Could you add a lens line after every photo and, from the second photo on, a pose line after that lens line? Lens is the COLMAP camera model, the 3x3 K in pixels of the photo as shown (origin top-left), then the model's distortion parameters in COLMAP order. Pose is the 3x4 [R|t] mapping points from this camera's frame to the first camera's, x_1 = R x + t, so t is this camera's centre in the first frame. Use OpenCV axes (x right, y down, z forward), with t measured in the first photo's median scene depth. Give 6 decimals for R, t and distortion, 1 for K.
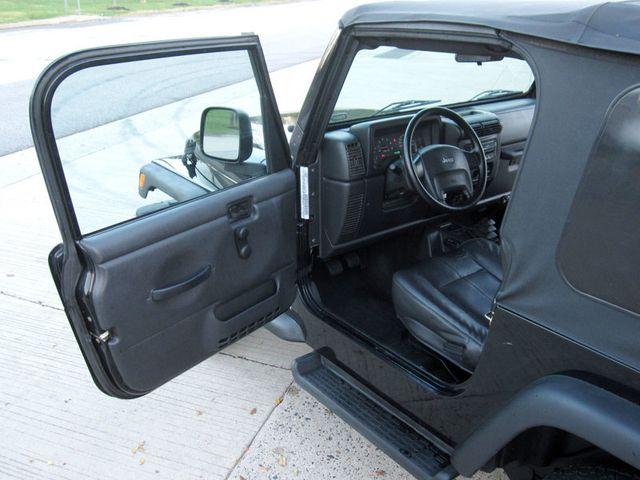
lens RADIAL K [[627.7, 0, 320.0], [0, 627.7, 240.0], [0, 0, 1]] dist [-0.069515, -0.011769]
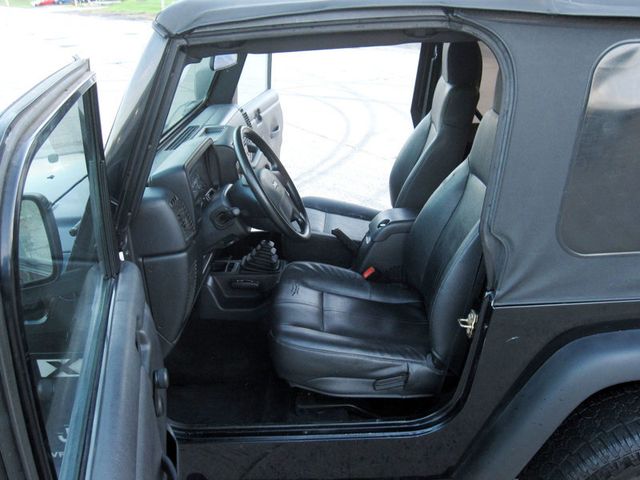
lens RADIAL K [[627.7, 0, 320.0], [0, 627.7, 240.0], [0, 0, 1]] dist [-0.069515, -0.011769]
pose [[0.609441, -0.323867, 0.723666, -0.420615], [0.343421, 0.930524, 0.127229, -0.159221], [-0.714594, 0.170984, 0.678322, 0.448416]]
